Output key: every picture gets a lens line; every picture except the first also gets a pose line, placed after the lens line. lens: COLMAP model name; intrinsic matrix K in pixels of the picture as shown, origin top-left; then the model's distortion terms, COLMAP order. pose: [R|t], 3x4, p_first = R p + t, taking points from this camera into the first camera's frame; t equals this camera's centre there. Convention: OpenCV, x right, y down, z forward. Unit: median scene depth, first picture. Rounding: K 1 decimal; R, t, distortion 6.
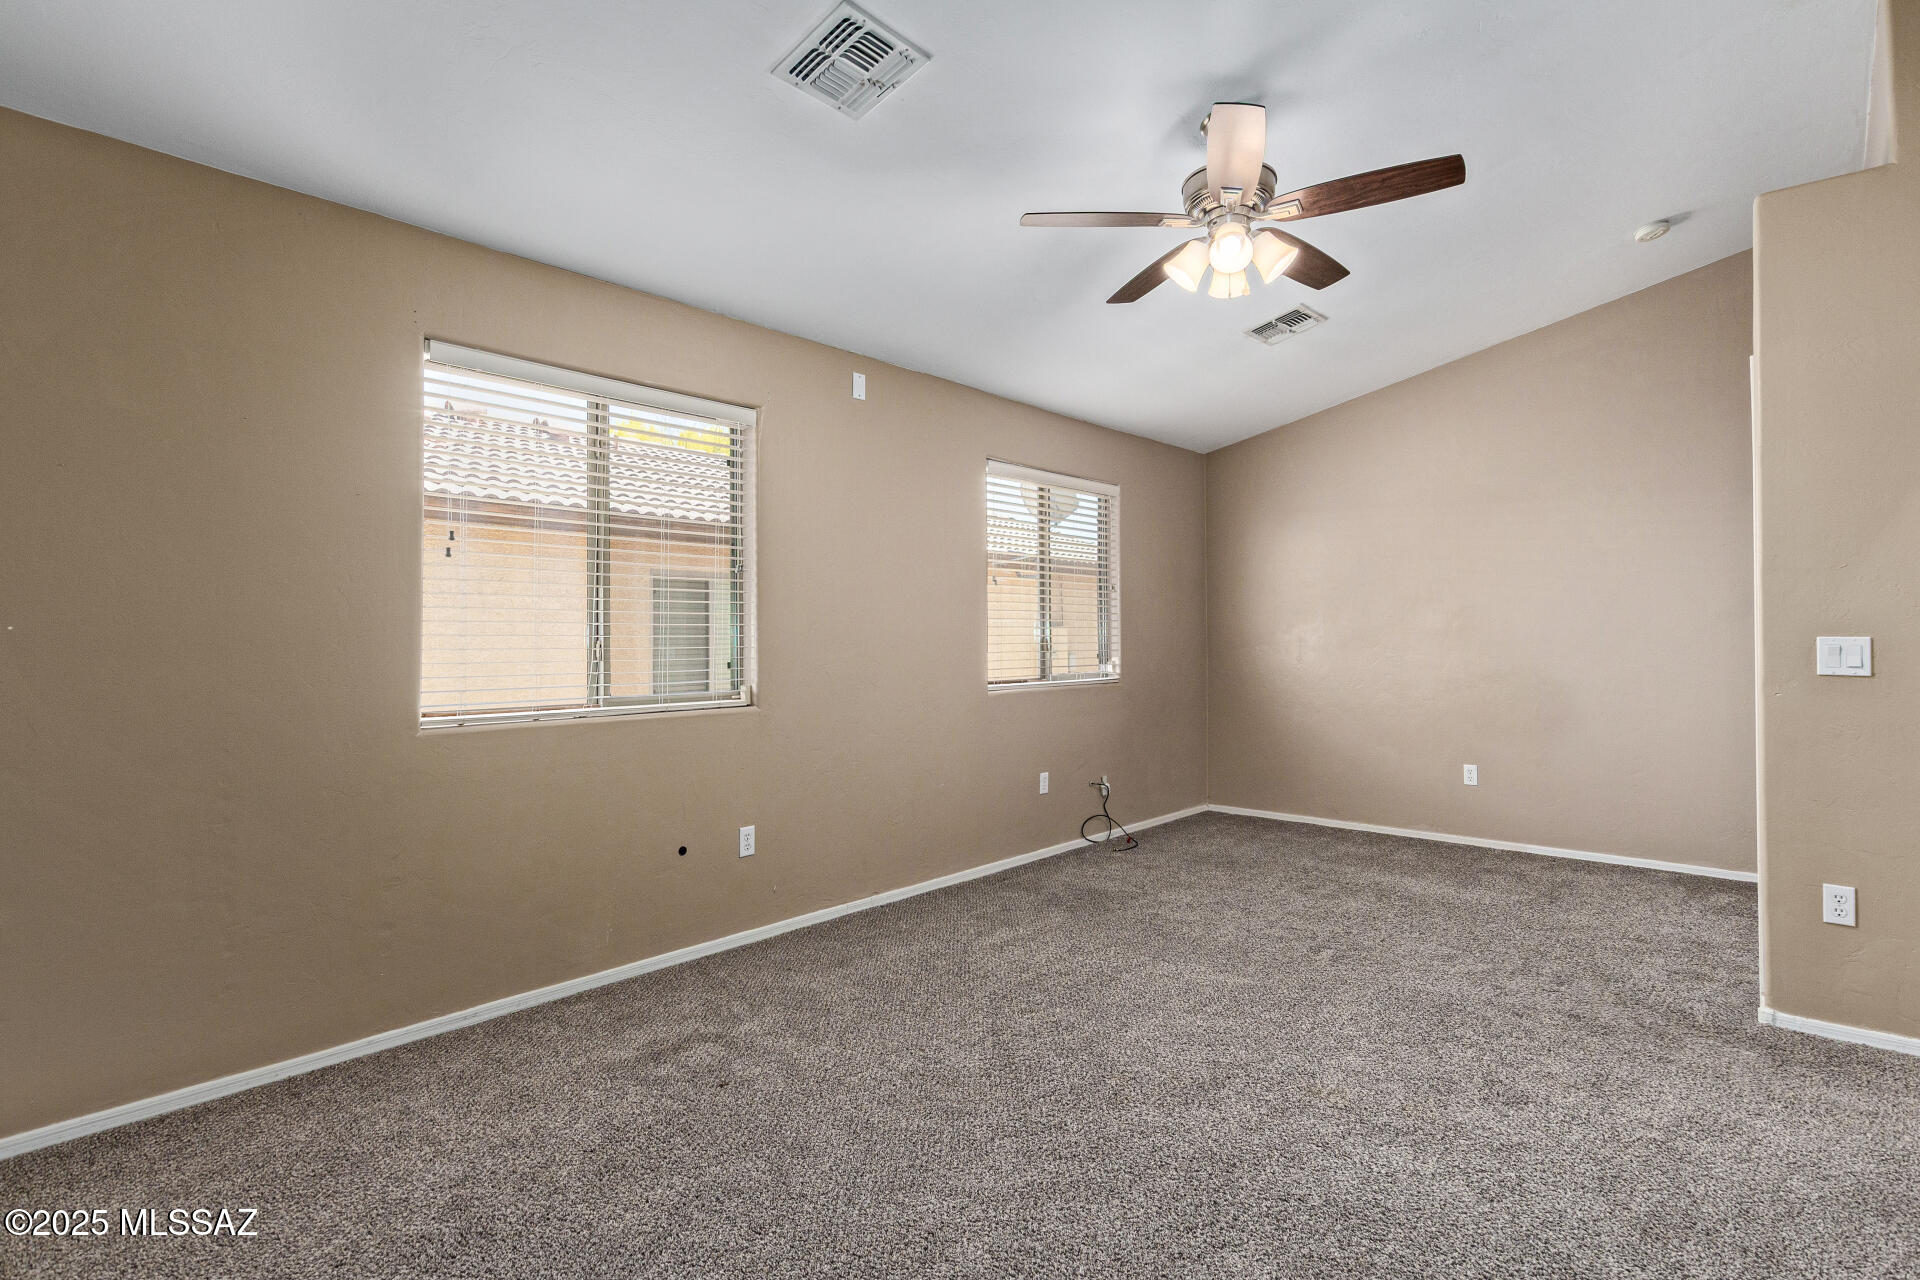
lens RADIAL K [[939.7, 0, 983.0], [0, 939.7, 653.5], [0, 0, 1]] dist [0.017233, -0.000367]
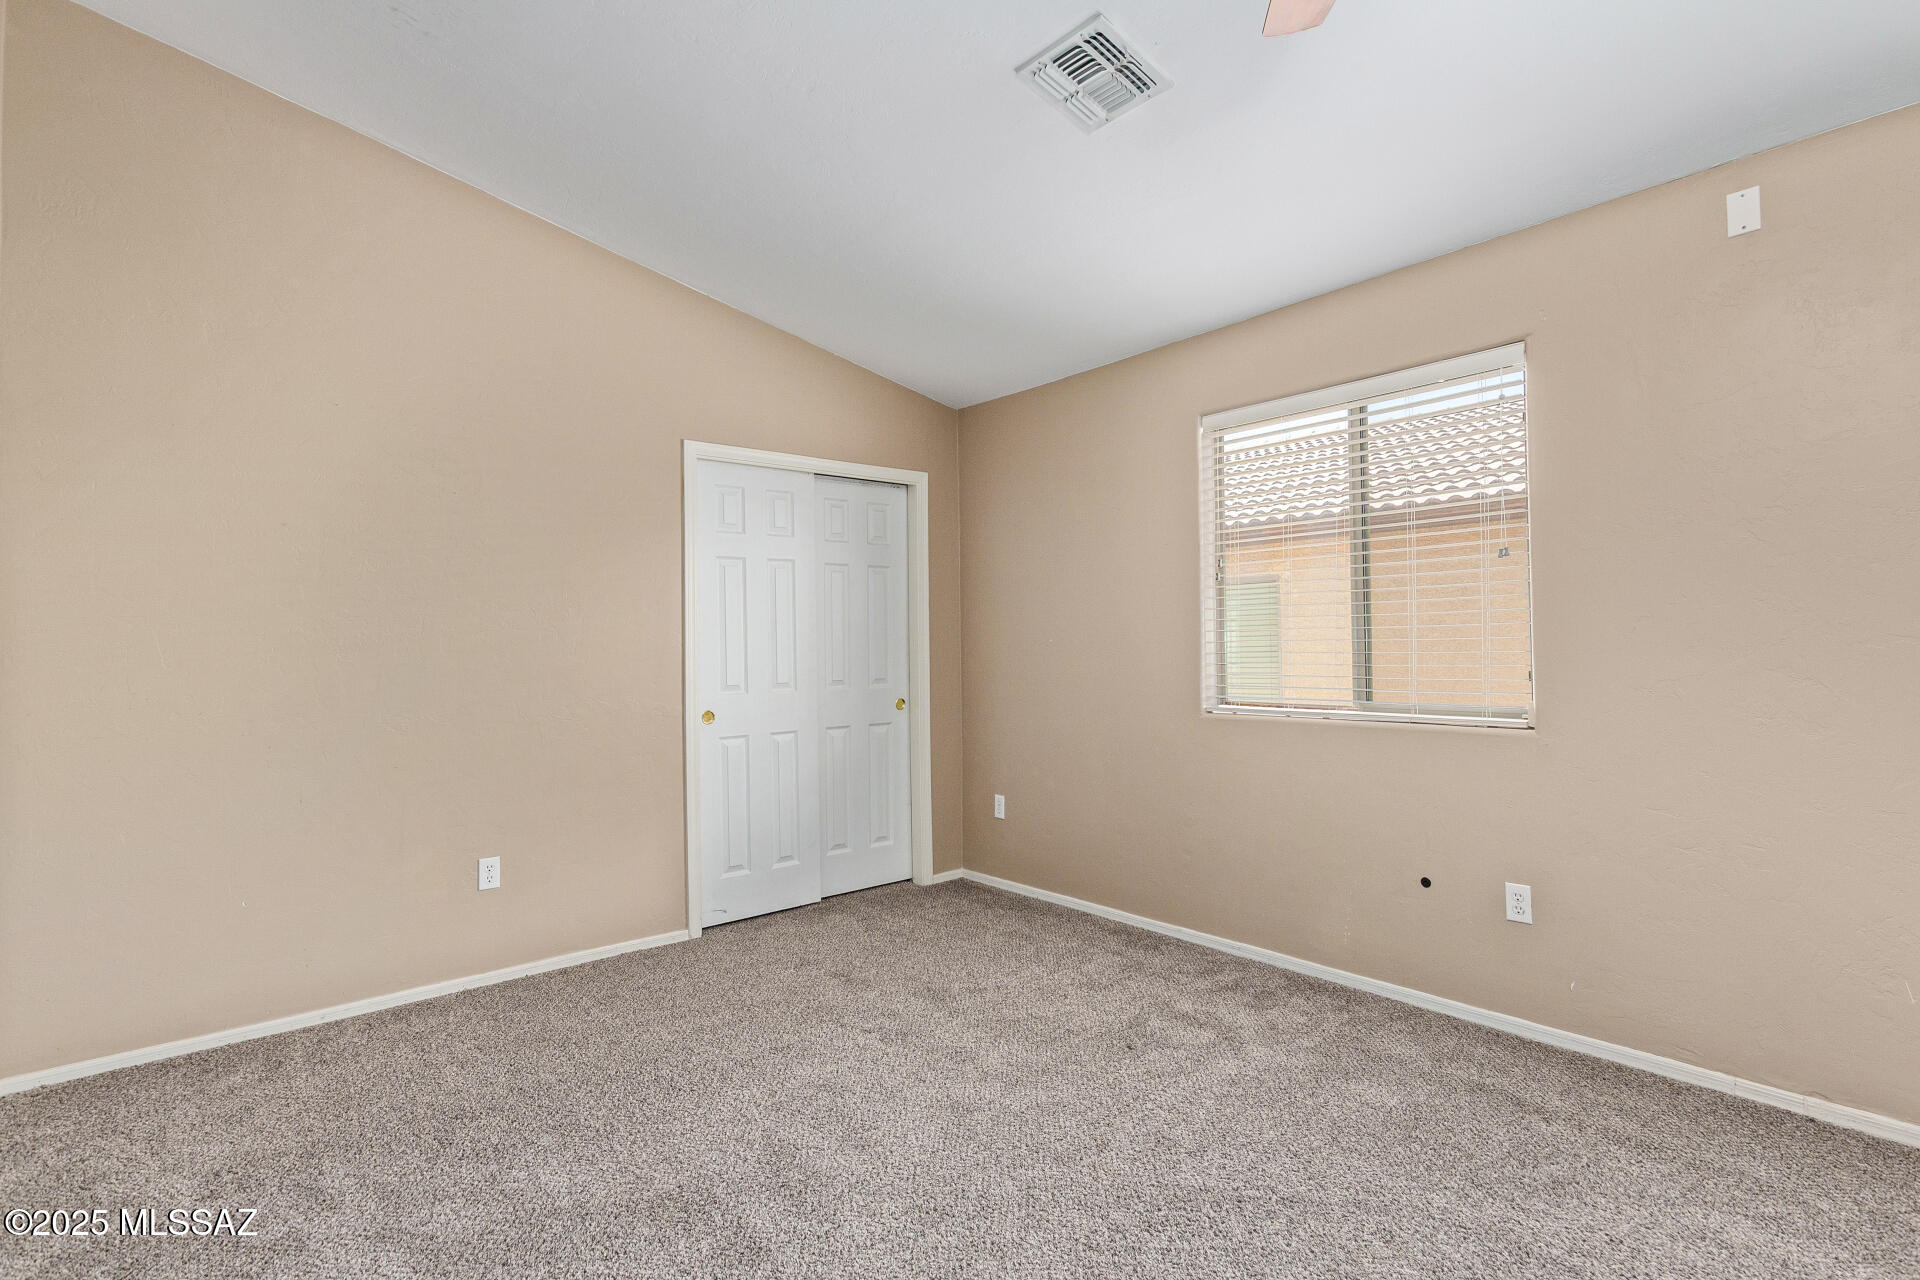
lens RADIAL K [[939.7, 0, 983.0], [0, 939.7, 653.5], [0, 0, 1]] dist [0.017233, -0.000367]
pose [[-0.126772, 0.010650, -0.991875, 0.782121], [-0.007779, 0.999901, 0.011731, -0.015492], [0.991901, 0.009203, -0.126676, 0.898359]]
